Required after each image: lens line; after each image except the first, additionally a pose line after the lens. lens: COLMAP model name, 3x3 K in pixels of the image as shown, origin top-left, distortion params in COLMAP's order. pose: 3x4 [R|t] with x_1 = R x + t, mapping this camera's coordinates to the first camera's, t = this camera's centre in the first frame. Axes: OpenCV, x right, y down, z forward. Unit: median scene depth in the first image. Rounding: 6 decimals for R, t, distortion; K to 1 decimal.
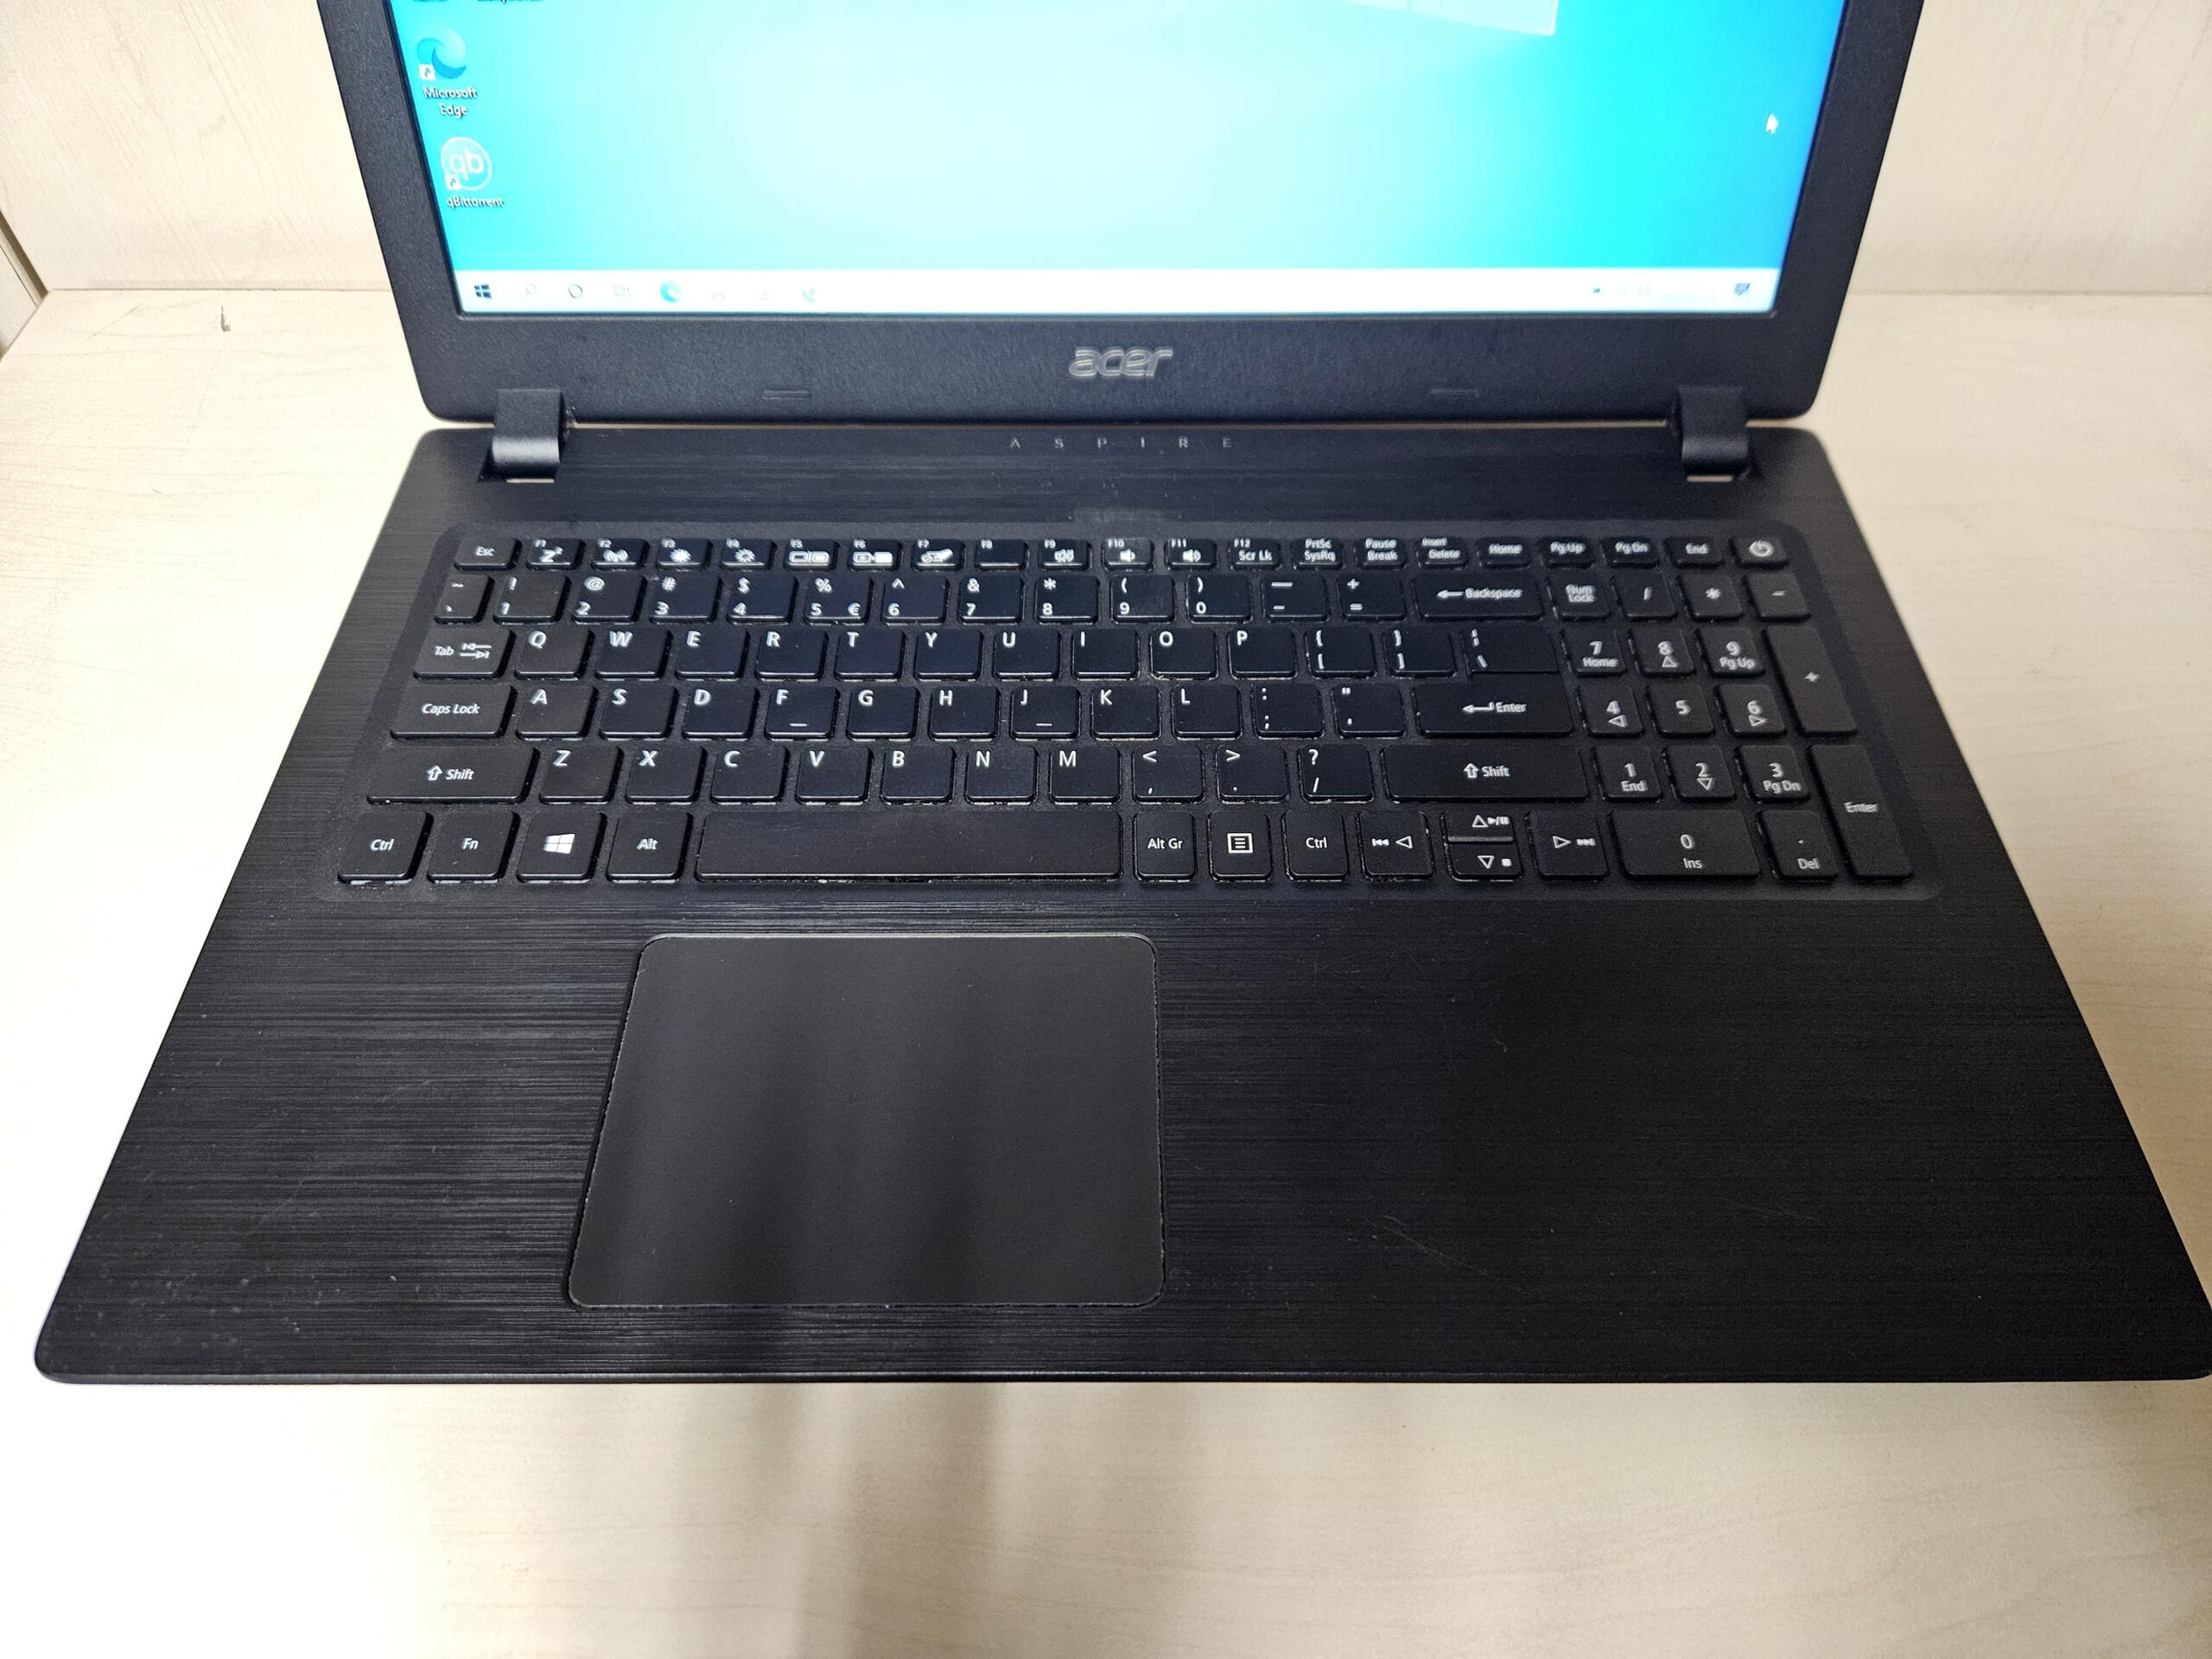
lens RADIAL K [[1514.0, 0, 1090.4], [0, 1514.0, 853.0], [0, 0, 1]] dist [0.048074, -0.046775]
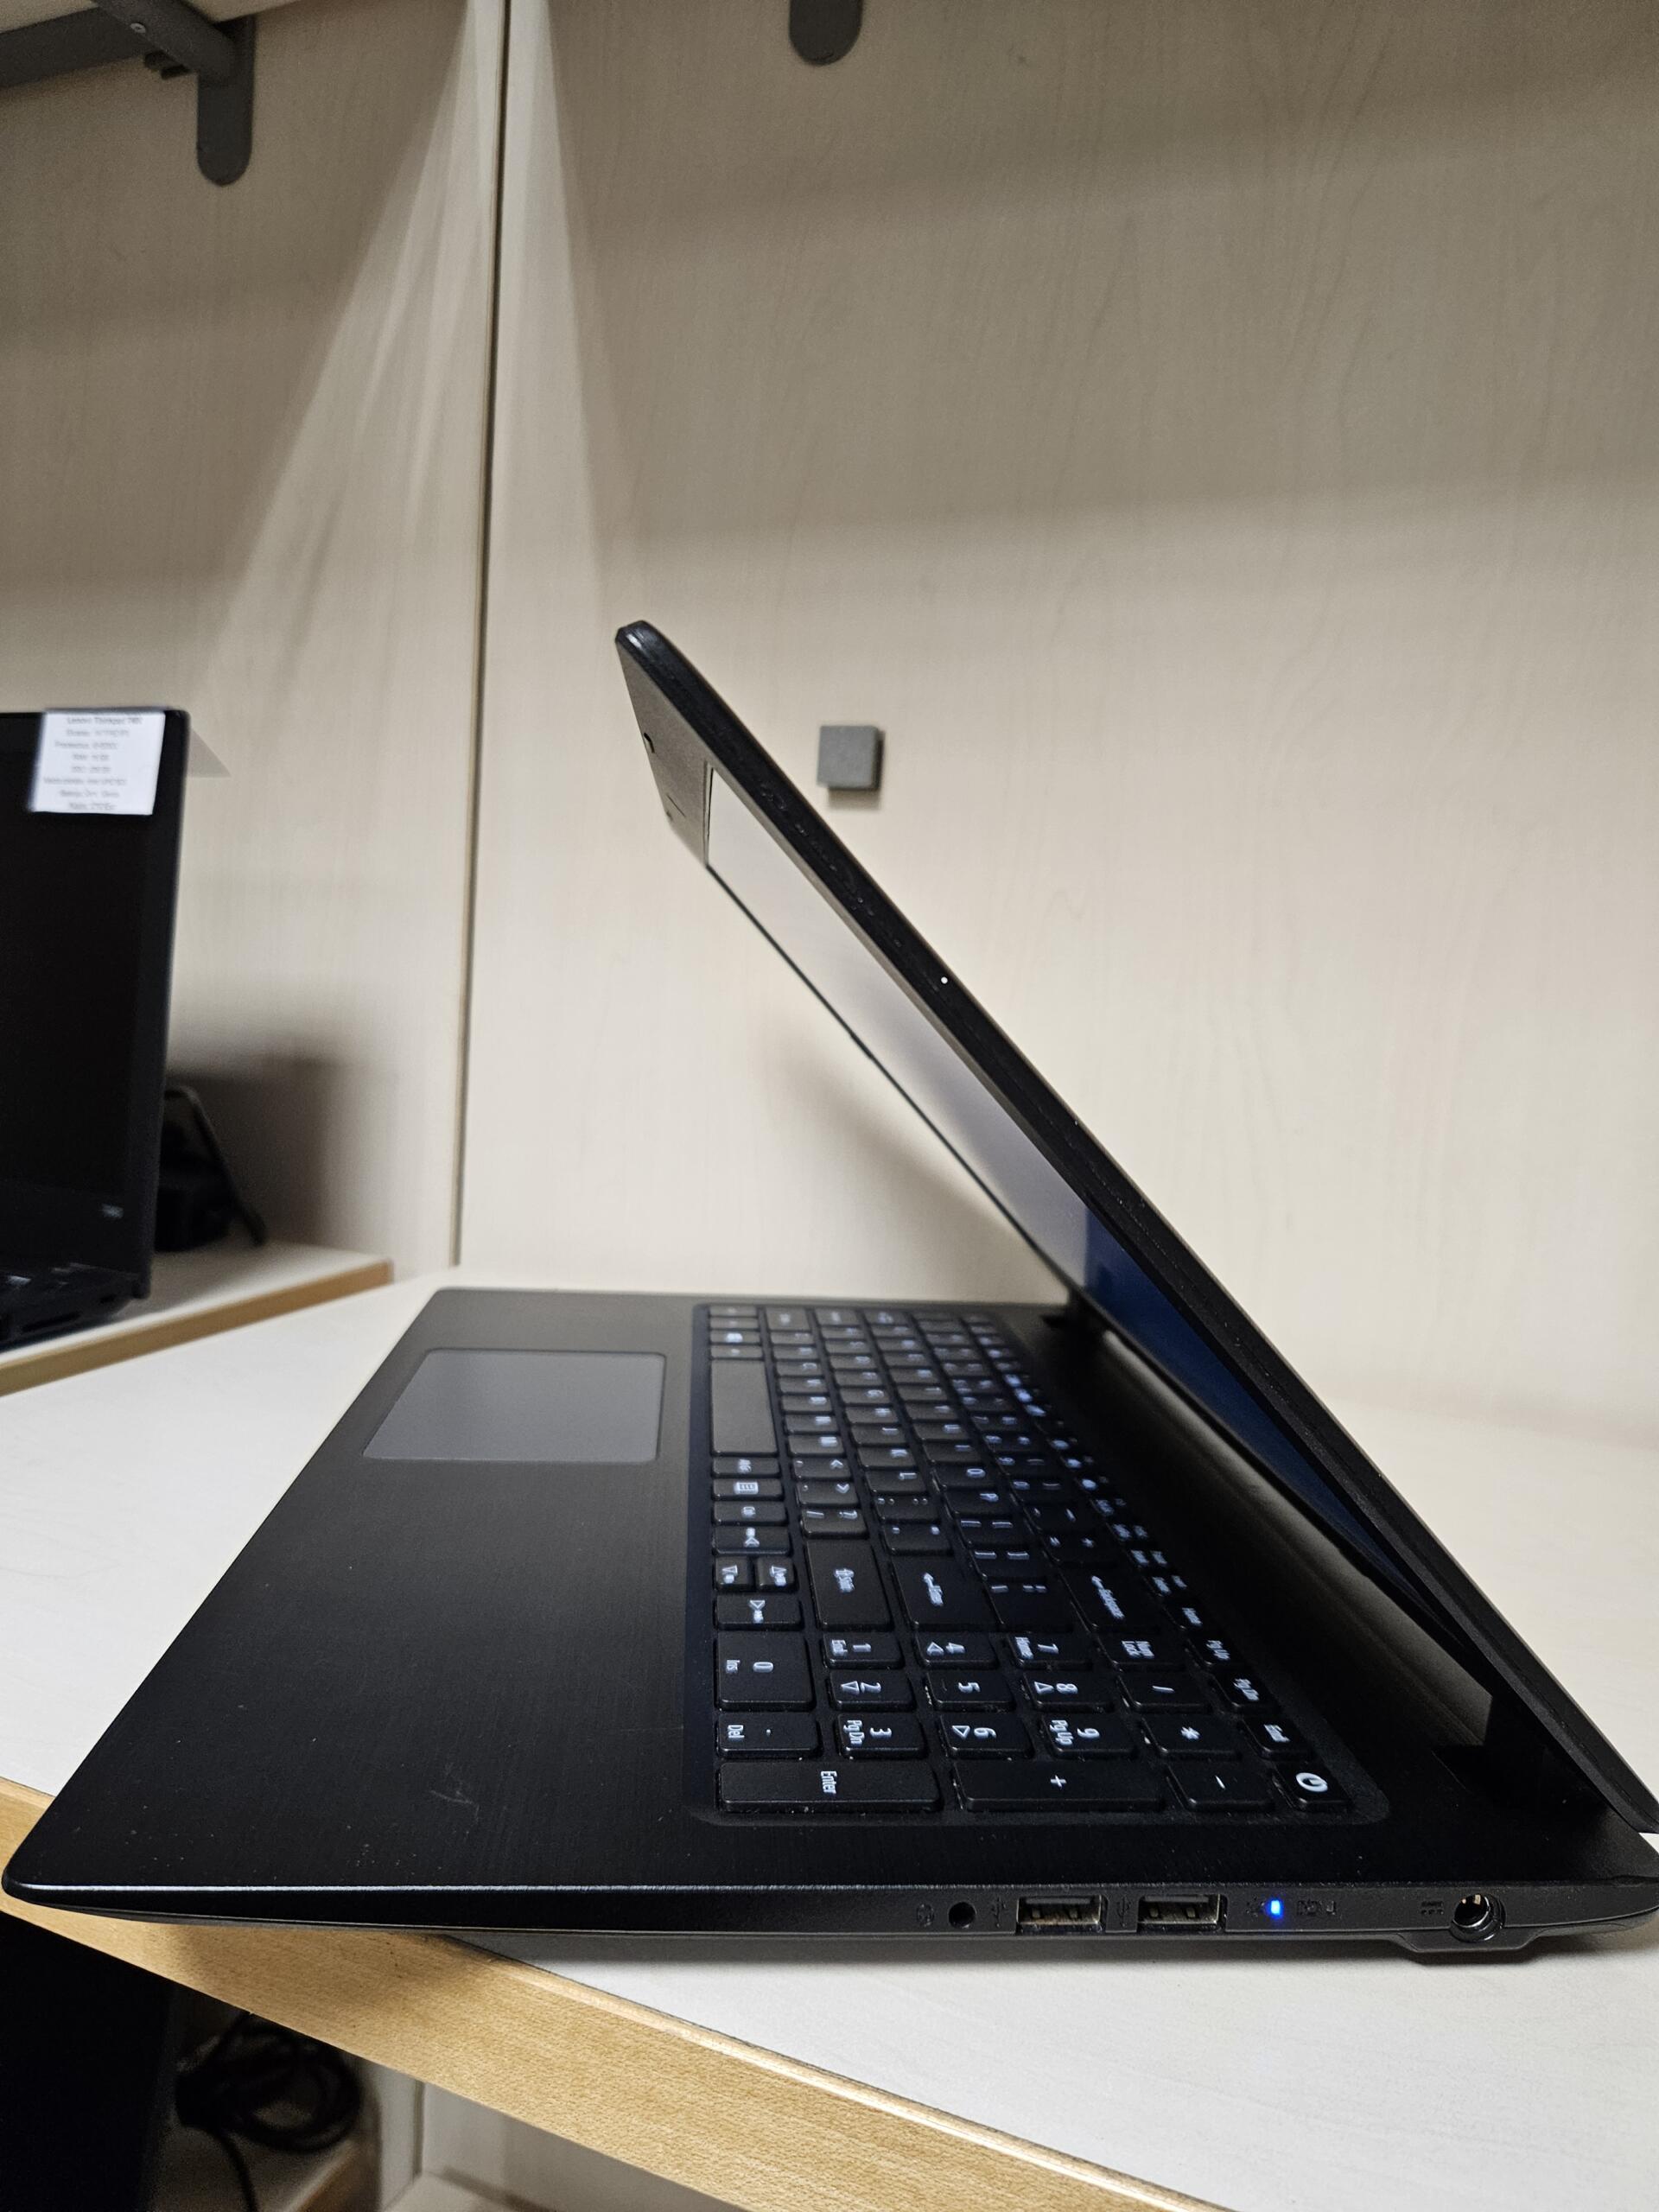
lens RADIAL K [[1514.0, 0, 831.1], [0, 1514.0, 1105.7], [0, 0, 1]] dist [0.048074, -0.046775]
pose [[0.077947, 0.104176, -0.991500, 1.132647], [-0.822875, 0.568201, -0.004990, -0.202584], [0.562851, 0.816269, 0.130013, 0.576214]]
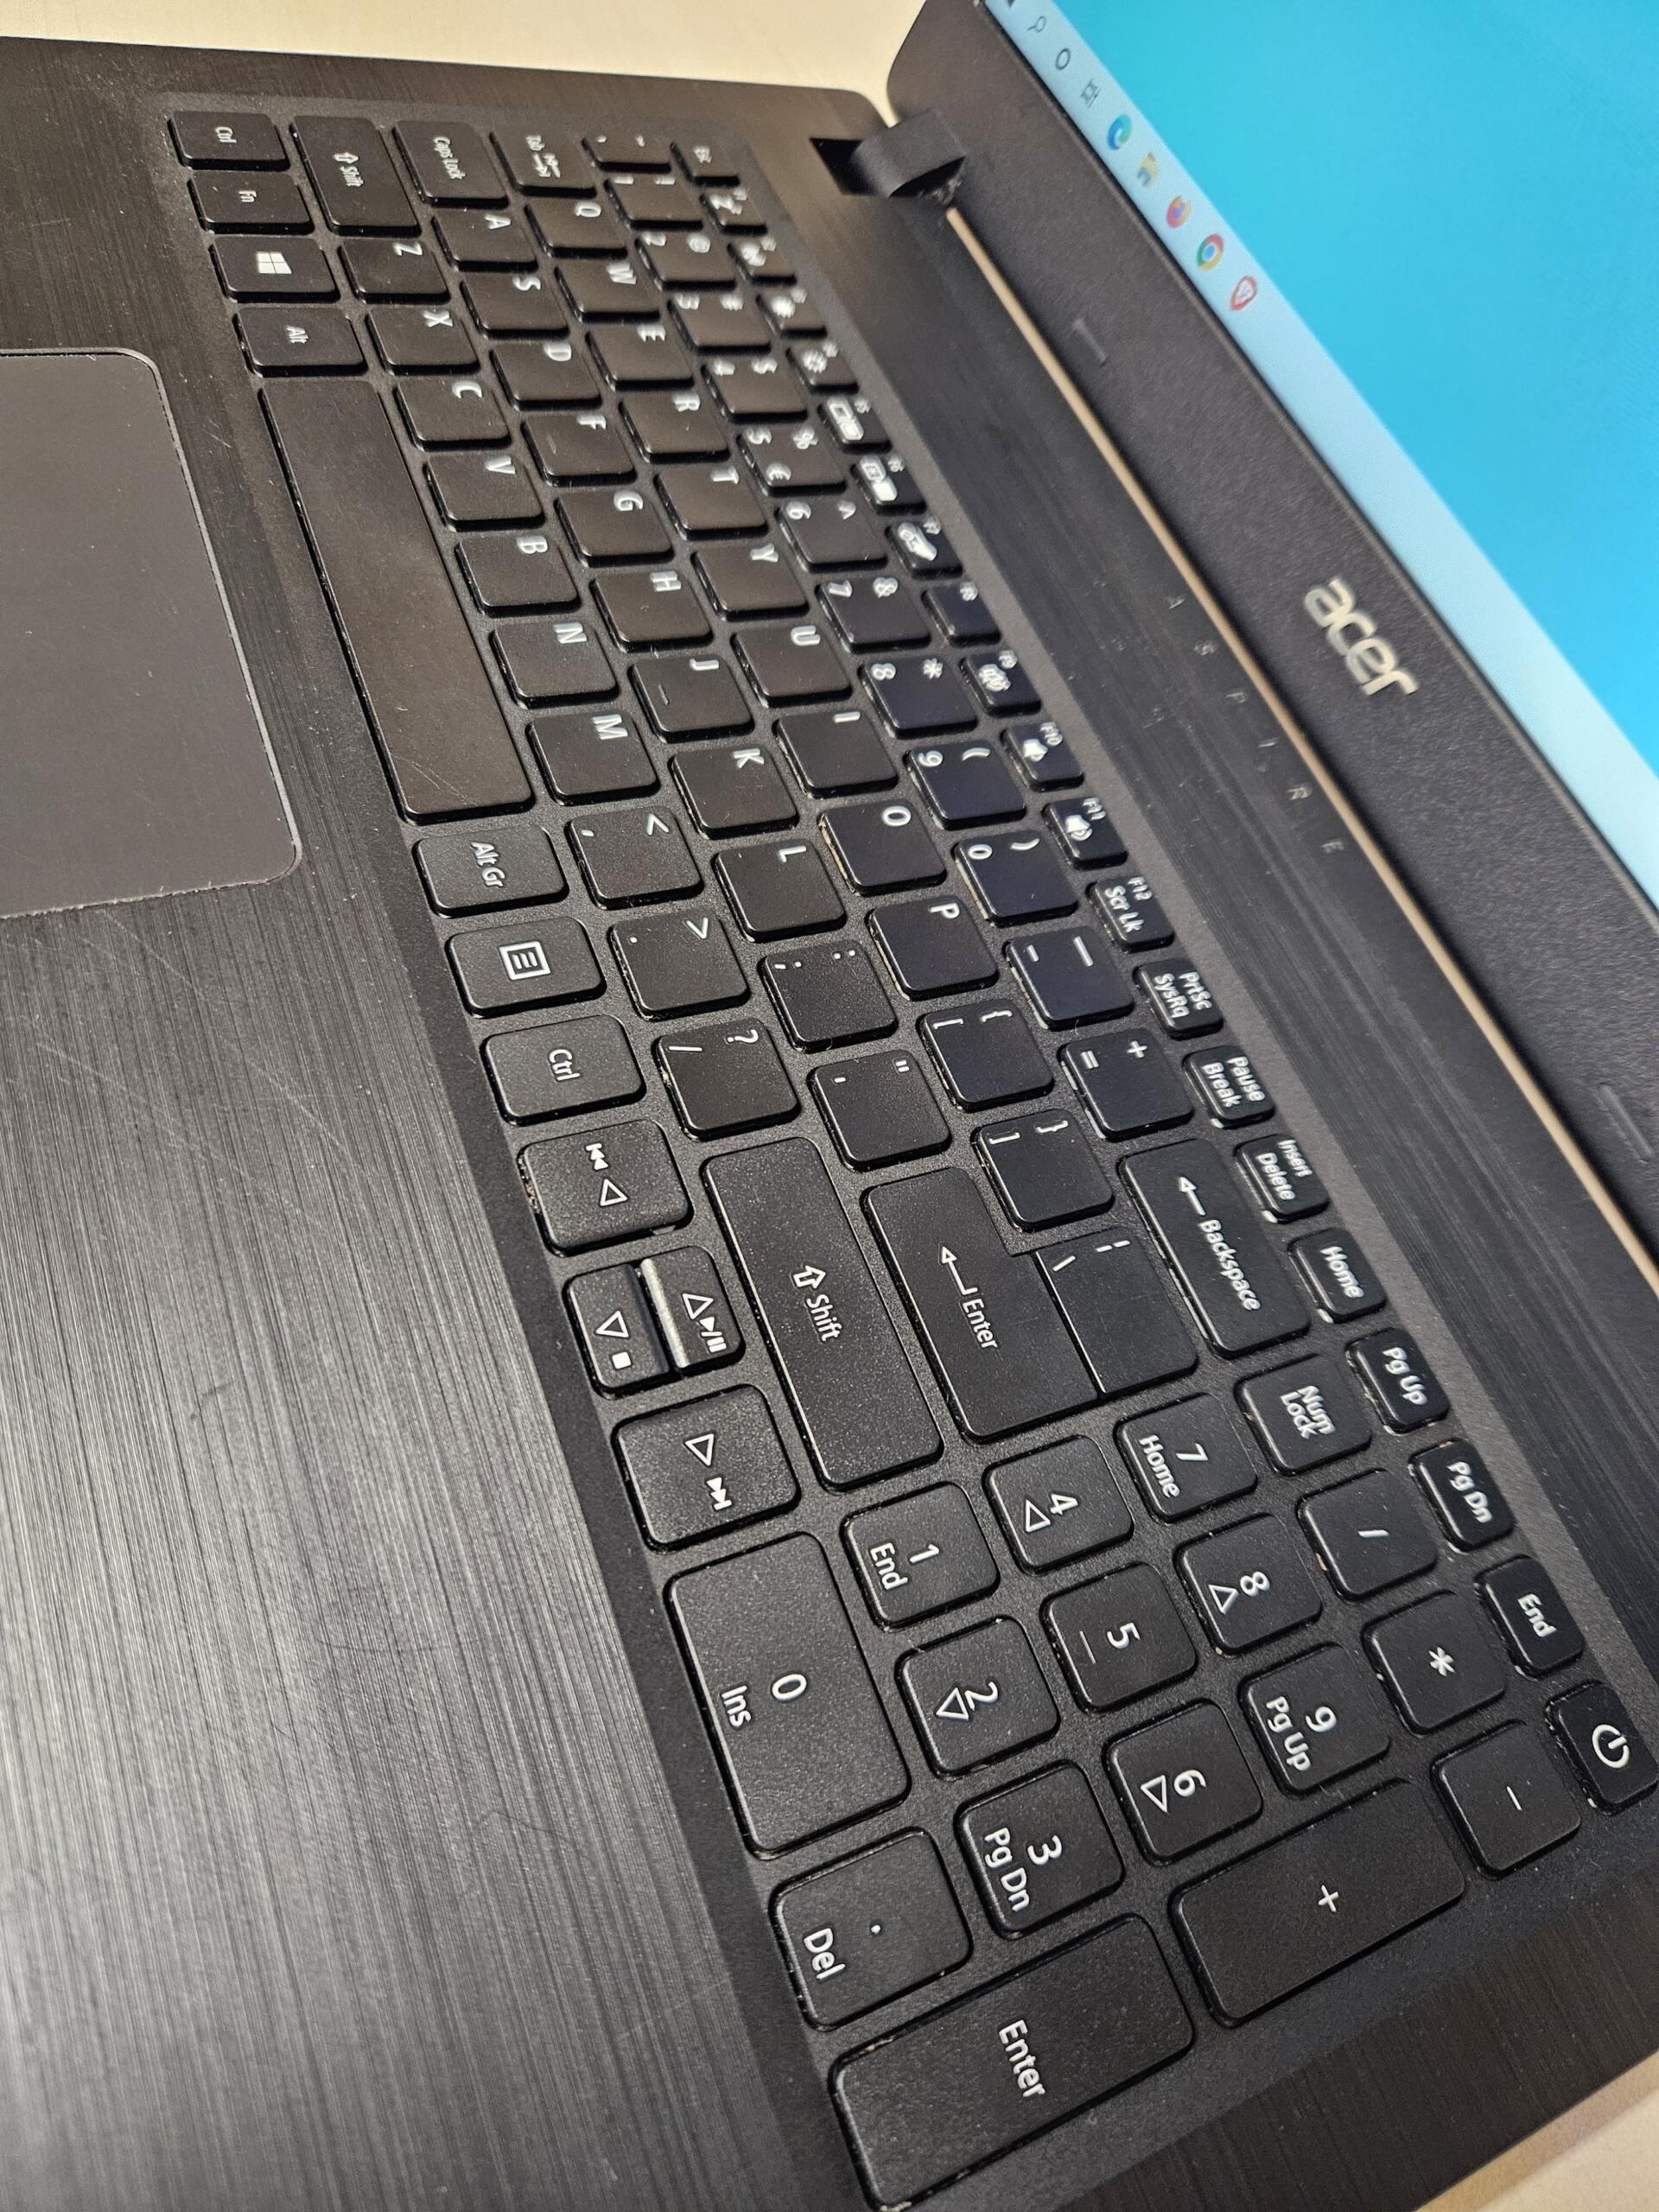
lens RADIAL K [[1514.0, 0, 847.4], [0, 1514.0, 1097.8], [0, 0, 1]] dist [0.048074, -0.046775]
pose [[0.368075, 0.838955, -0.400844, 0.395446], [-0.866027, 0.466241, 0.180599, -0.183773], [0.338405, 0.280668, 0.898169, 0.459345]]
